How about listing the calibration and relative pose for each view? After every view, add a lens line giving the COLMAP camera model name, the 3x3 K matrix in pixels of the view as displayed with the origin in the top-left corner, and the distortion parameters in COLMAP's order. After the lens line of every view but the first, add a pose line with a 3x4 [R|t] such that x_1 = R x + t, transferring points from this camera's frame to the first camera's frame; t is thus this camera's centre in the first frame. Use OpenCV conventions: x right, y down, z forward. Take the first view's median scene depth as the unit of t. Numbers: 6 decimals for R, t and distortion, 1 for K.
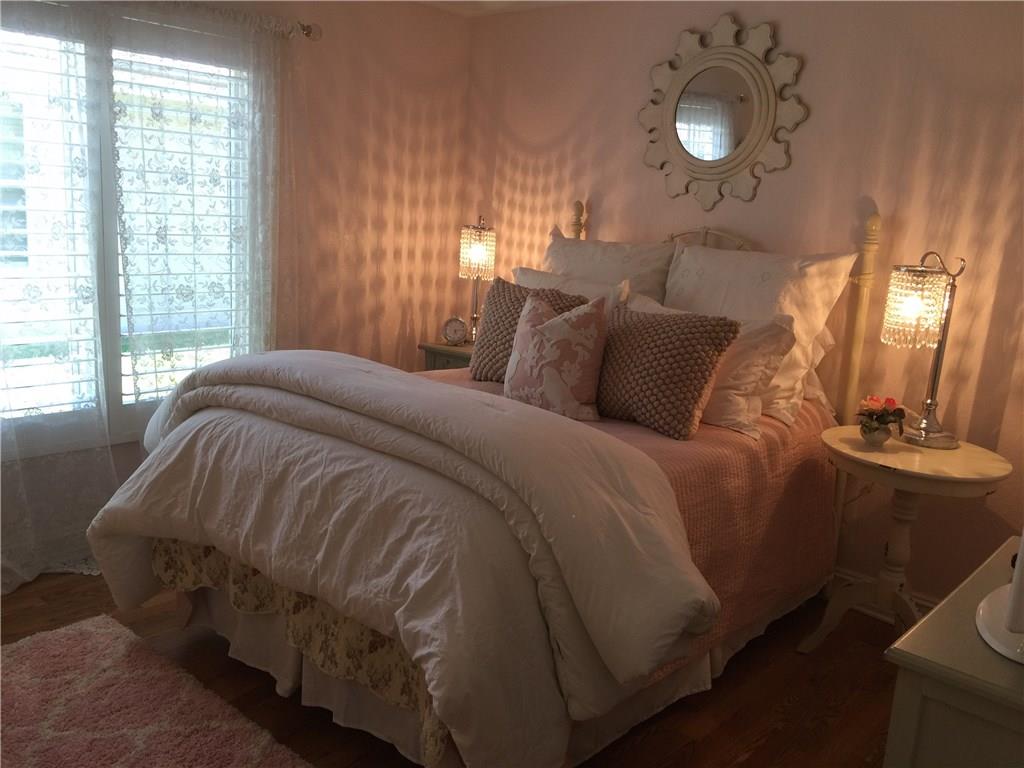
lens RADIAL K [[885.9, 0, 512.0], [0, 885.9, 384.0], [0, 0, 1]] dist [0.087857, -0.133481]
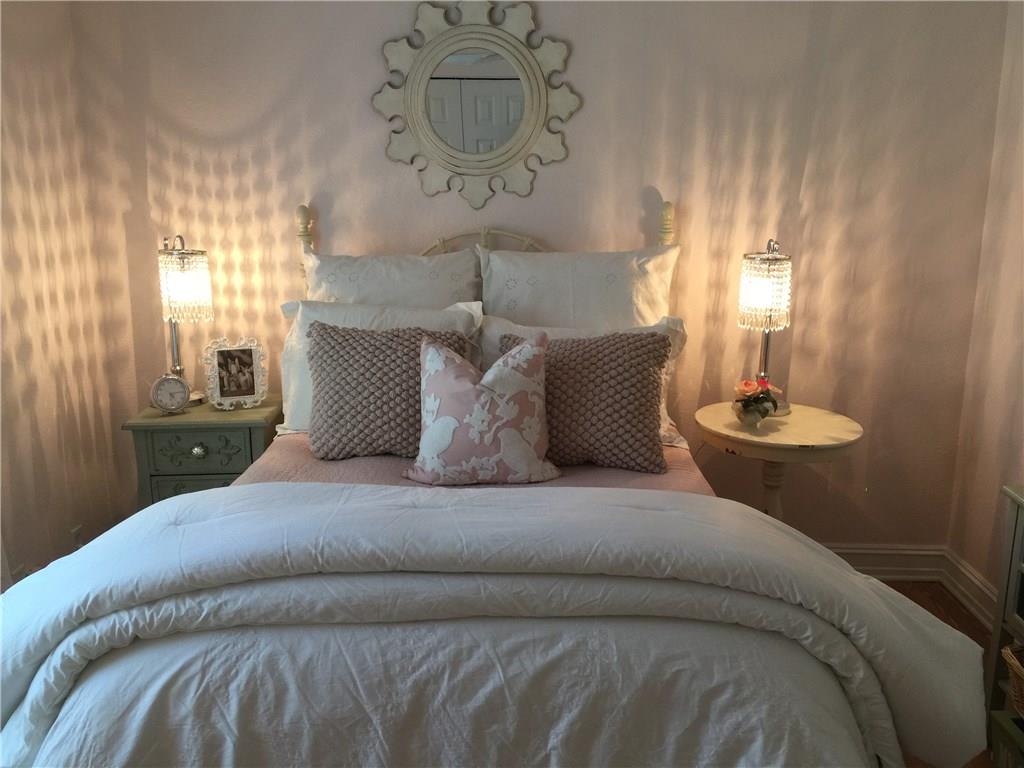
lens RADIAL K [[885.9, 0, 512.0], [0, 885.9, 384.0], [0, 0, 1]] dist [0.087857, -0.133481]
pose [[0.752673, -0.211409, 0.623531, -0.383266], [0.177653, 0.977131, 0.116849, -0.129093], [-0.633974, 0.022823, 0.773017, 0.305689]]
